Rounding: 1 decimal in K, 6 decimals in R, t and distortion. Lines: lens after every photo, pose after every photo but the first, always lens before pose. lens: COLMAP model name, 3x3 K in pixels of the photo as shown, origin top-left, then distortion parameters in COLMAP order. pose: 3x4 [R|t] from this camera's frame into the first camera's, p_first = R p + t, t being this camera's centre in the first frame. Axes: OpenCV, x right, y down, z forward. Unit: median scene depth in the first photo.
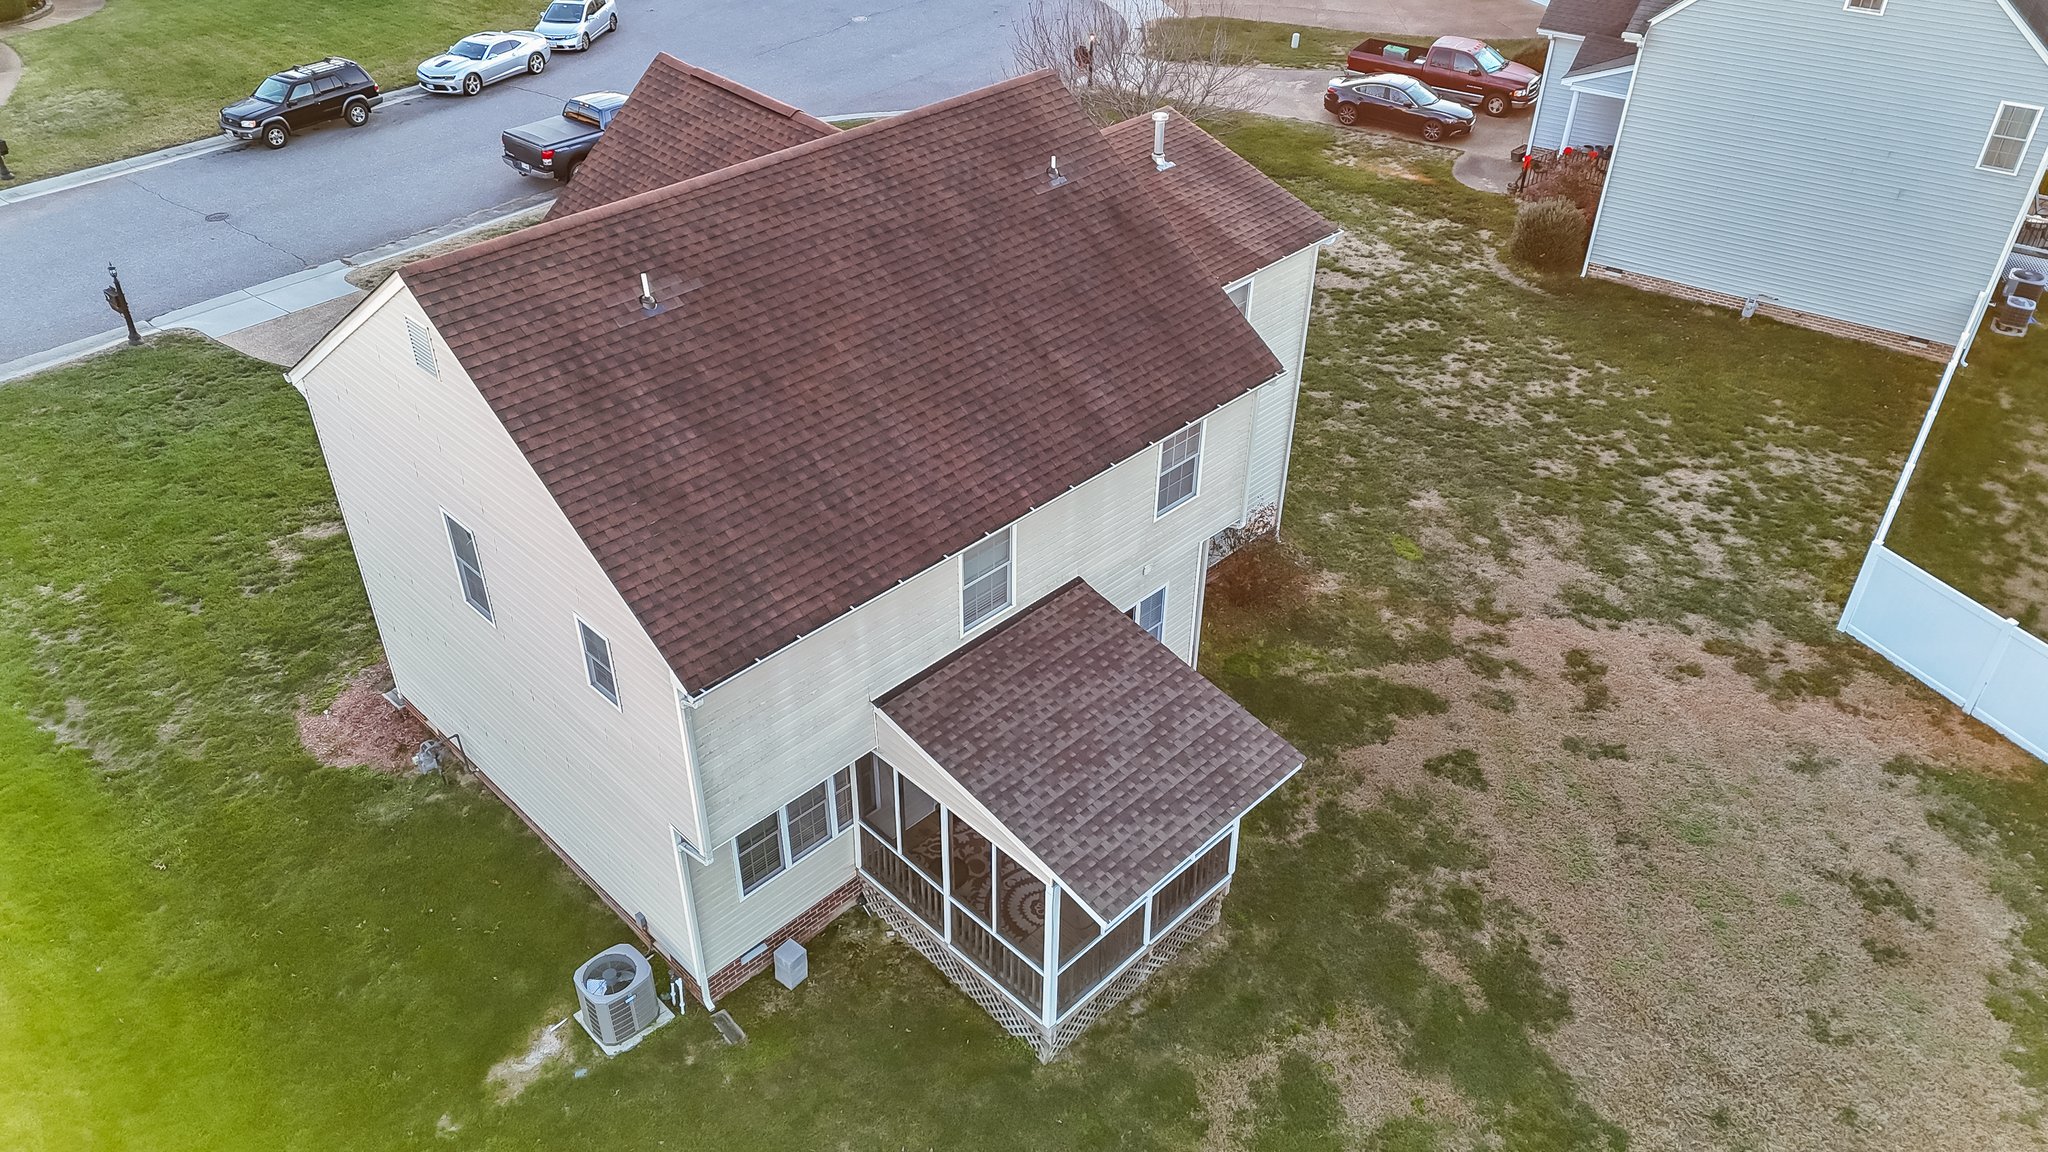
lens RADIAL K [[1494.1, 0, 1025.0], [0, 1494.1, 568.6], [0, 0, 1]] dist [0.081215, -0.066226]
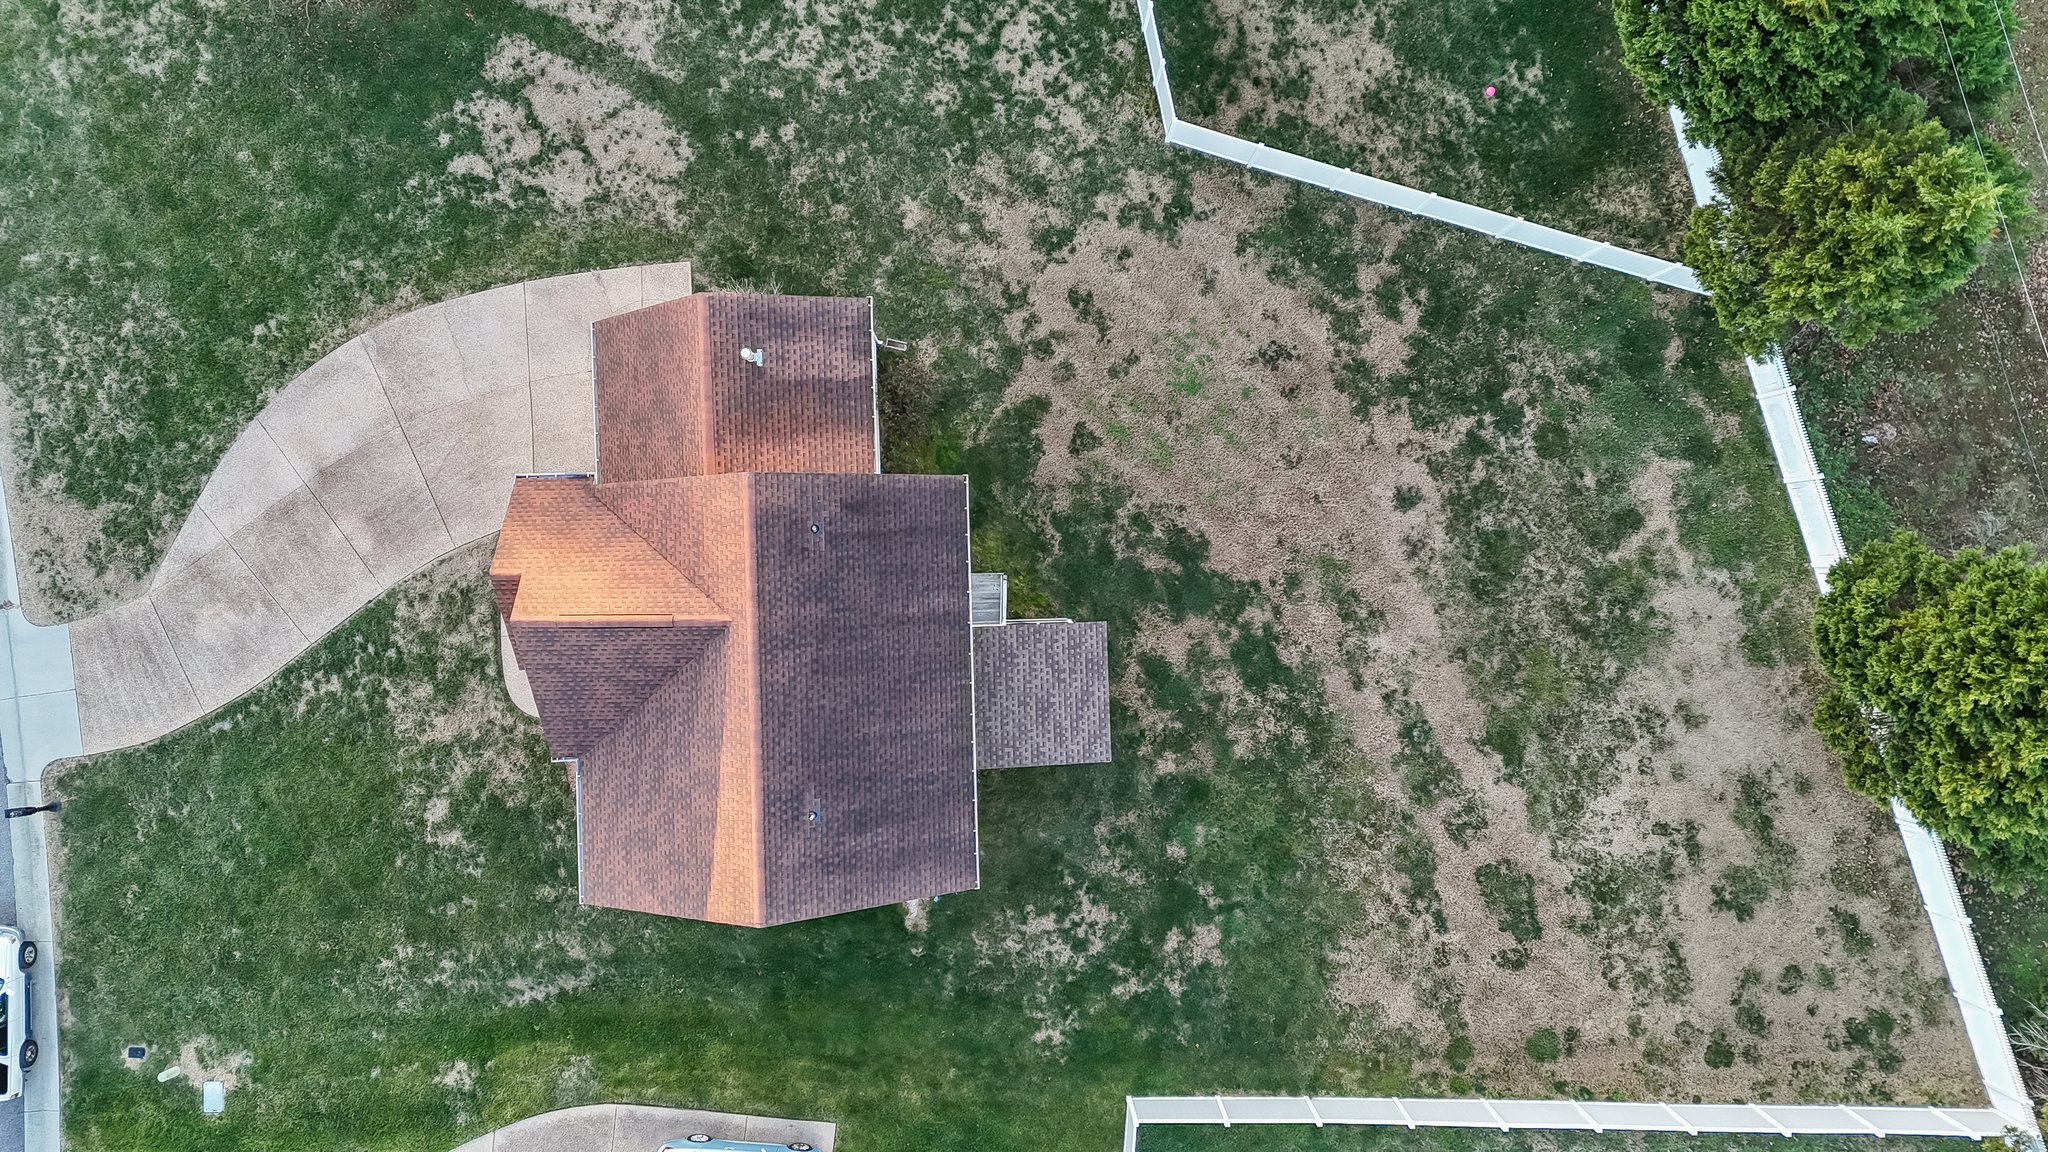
lens RADIAL K [[1501.6, 0, 1024.8], [0, 1501.6, 566.9], [0, 0, 1]] dist [0.085360, -0.076670]
pose [[0.687920, -0.725786, -0.000857, 0.117640], [0.415947, 0.393278, 0.819951, -1.194110], [-0.594772, -0.564418, 0.572433, -0.070955]]
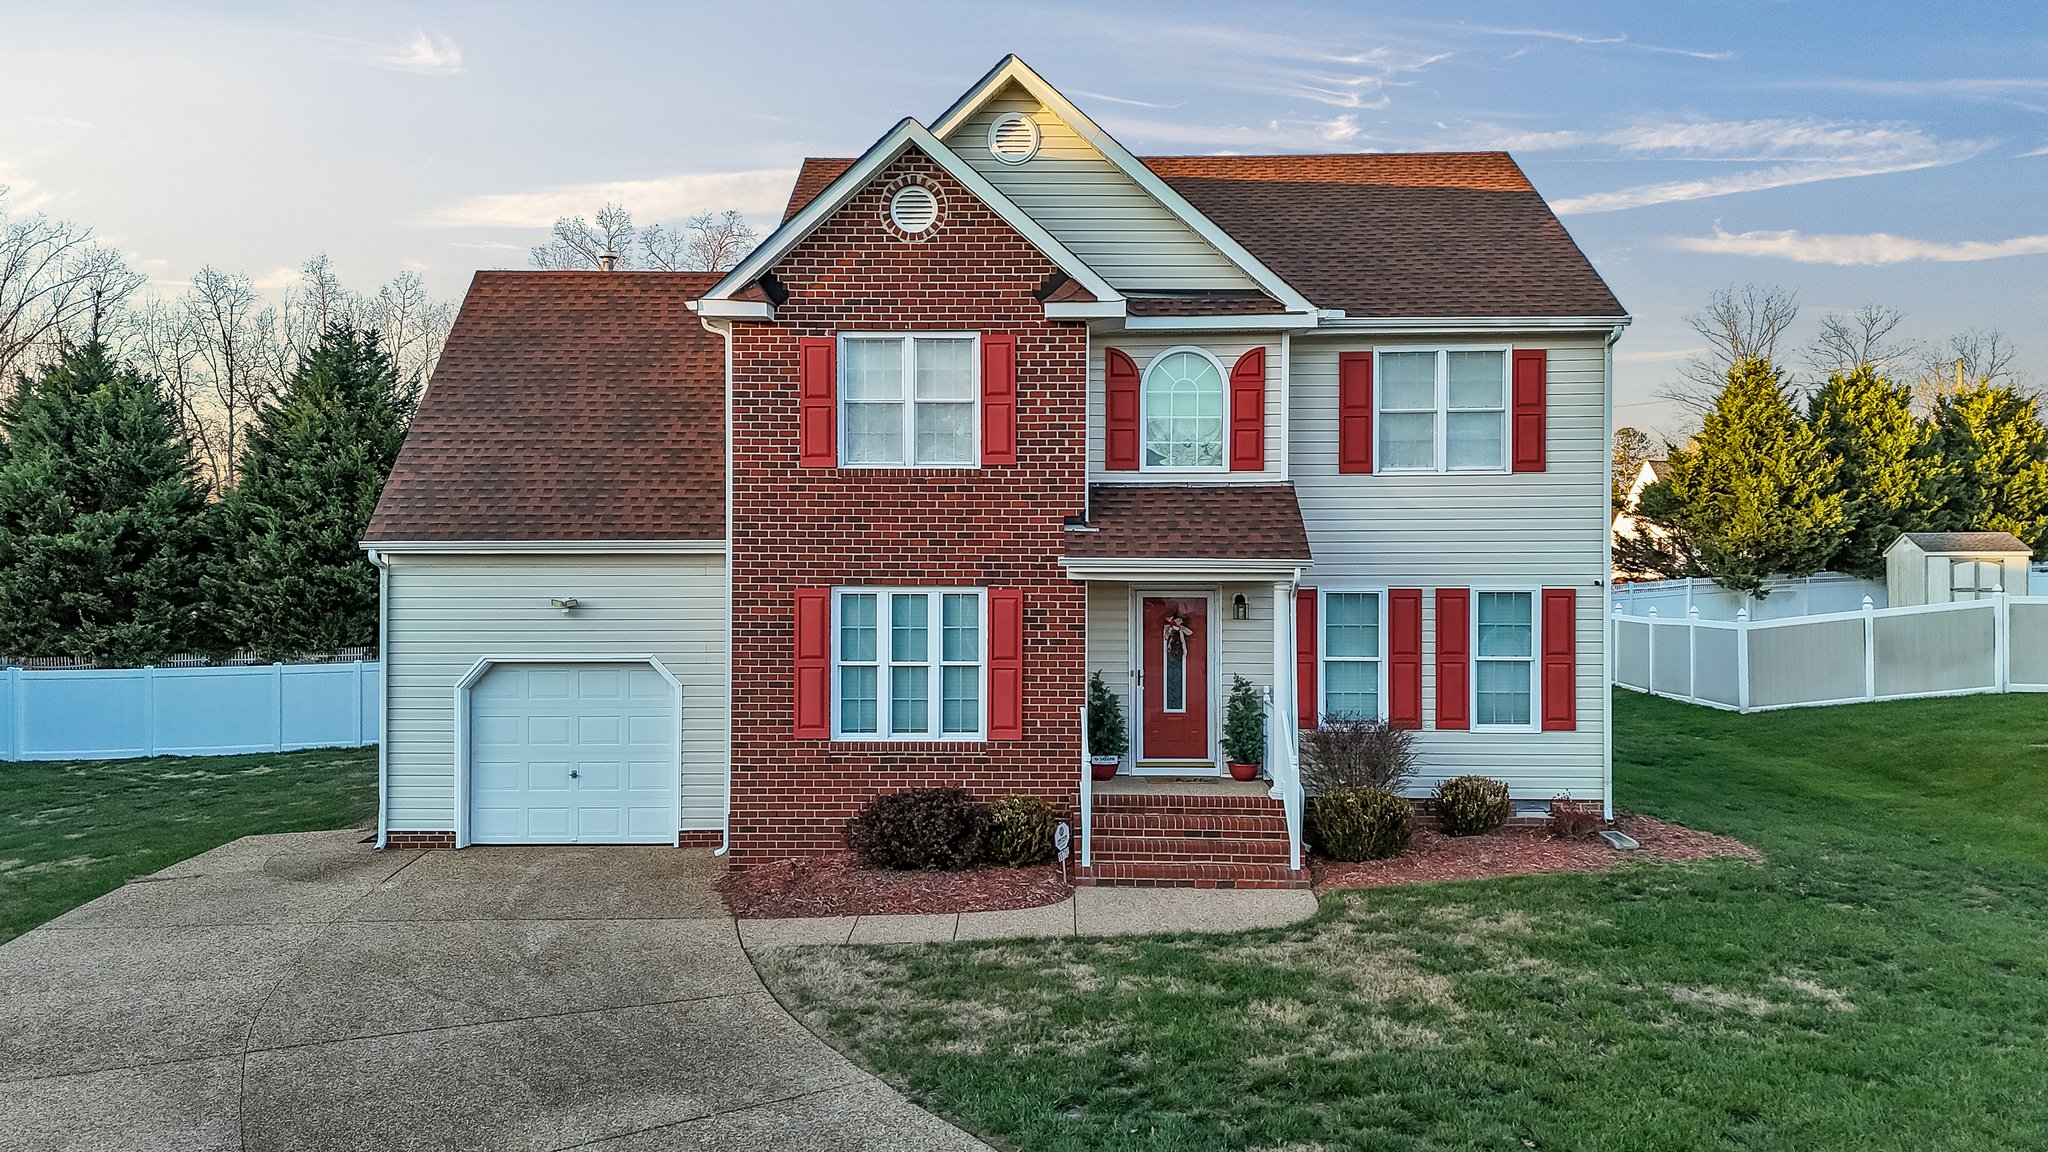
lens RADIAL K [[1501.6, 0, 1024.8], [0, 1501.6, 566.9], [0, 0, 1]] dist [0.085360, -0.076670]
pose [[-0.688319, -0.009959, 0.725340, -0.679898], [0.420061, 0.809731, 0.409739, -0.388344], [-0.591410, 0.586717, -0.553170, 1.366614]]
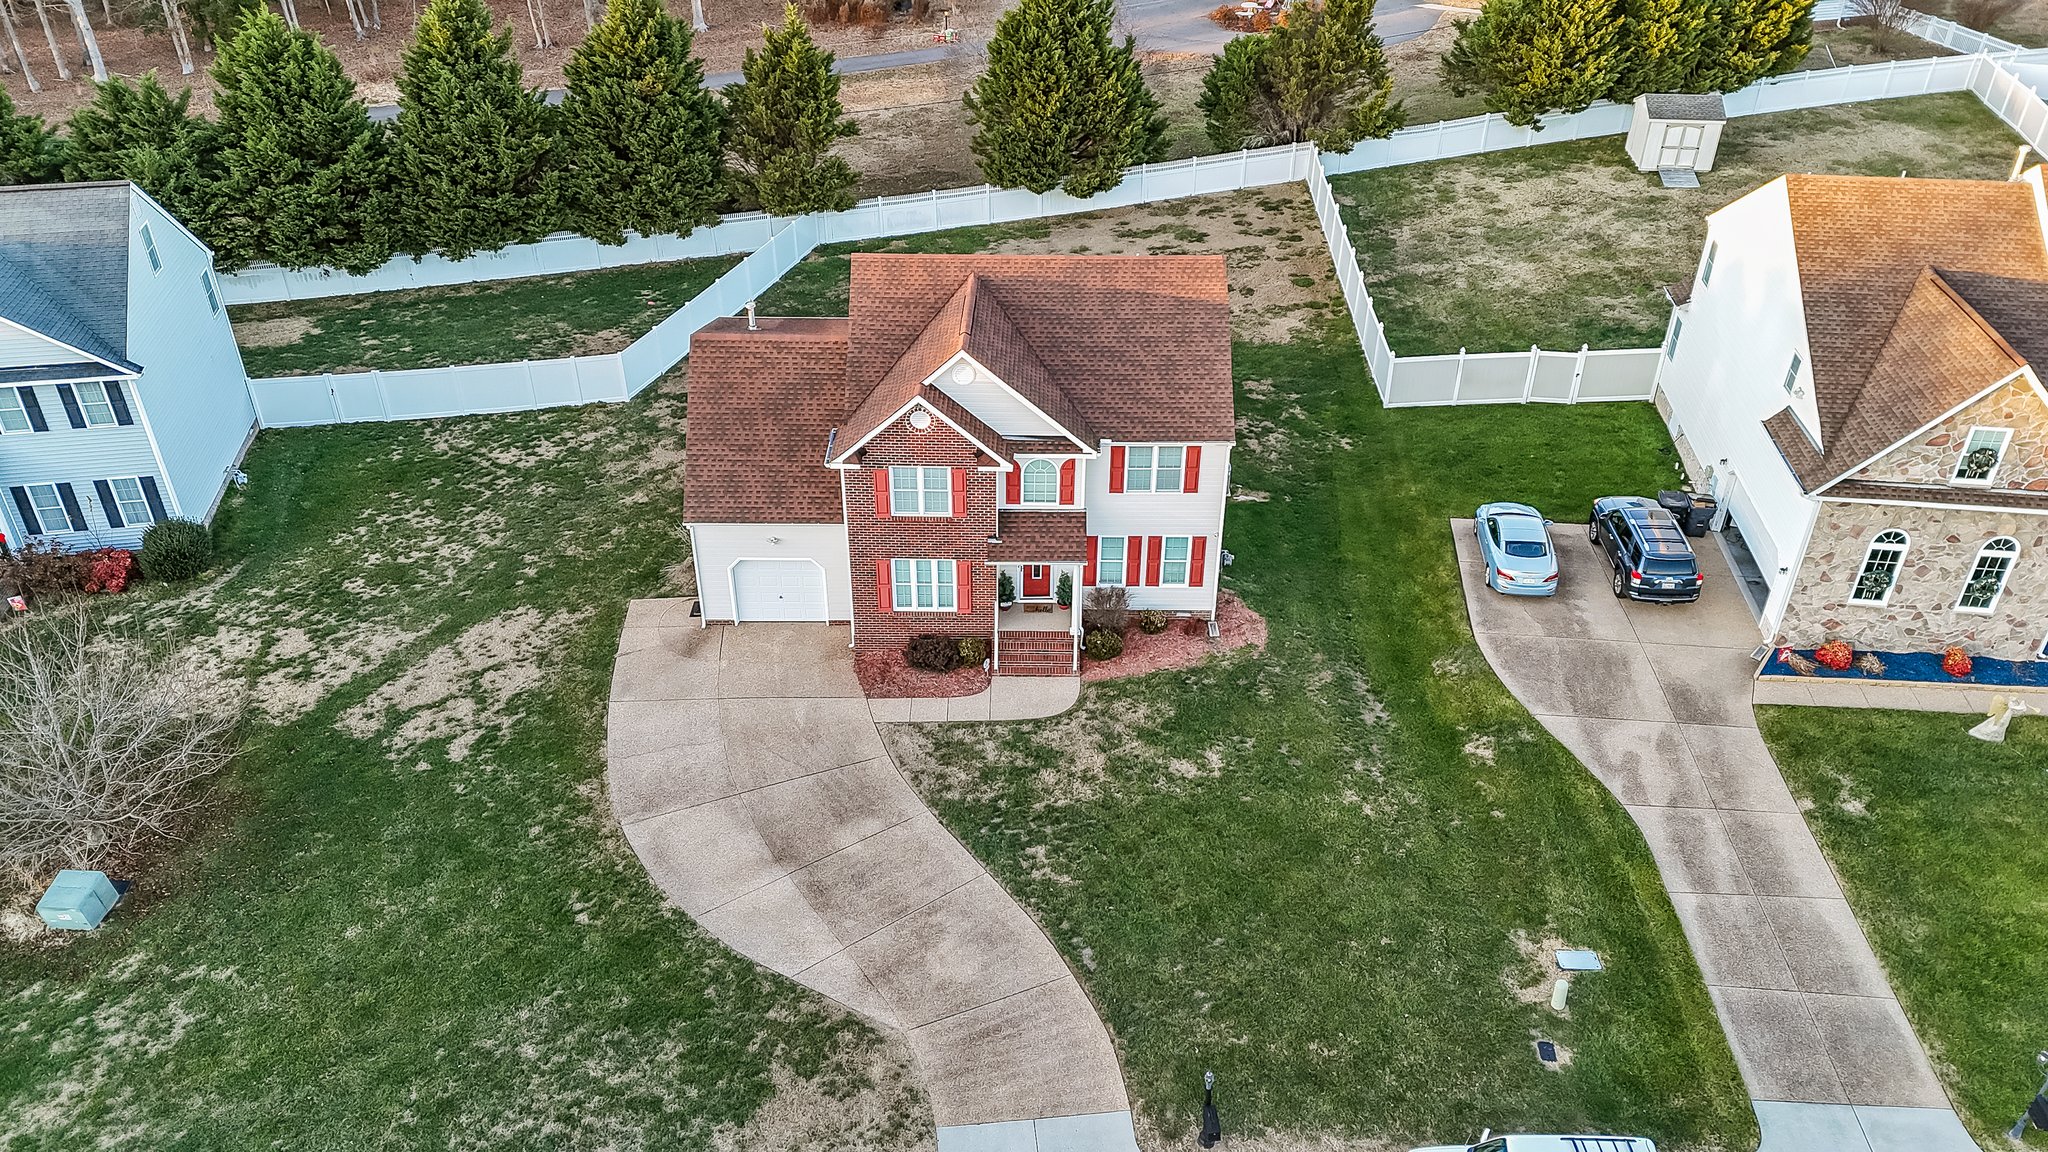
lens RADIAL K [[1489.4, 0, 1025.7], [0, 1489.4, 566.3], [0, 0, 1]] dist [0.132044, -0.205557]
pose [[-0.703057, -0.396258, 0.590500, -1.148838], [0.407005, 0.456700, 0.791057, -1.278763], [-0.583144, 0.796495, -0.159807, 1.239615]]
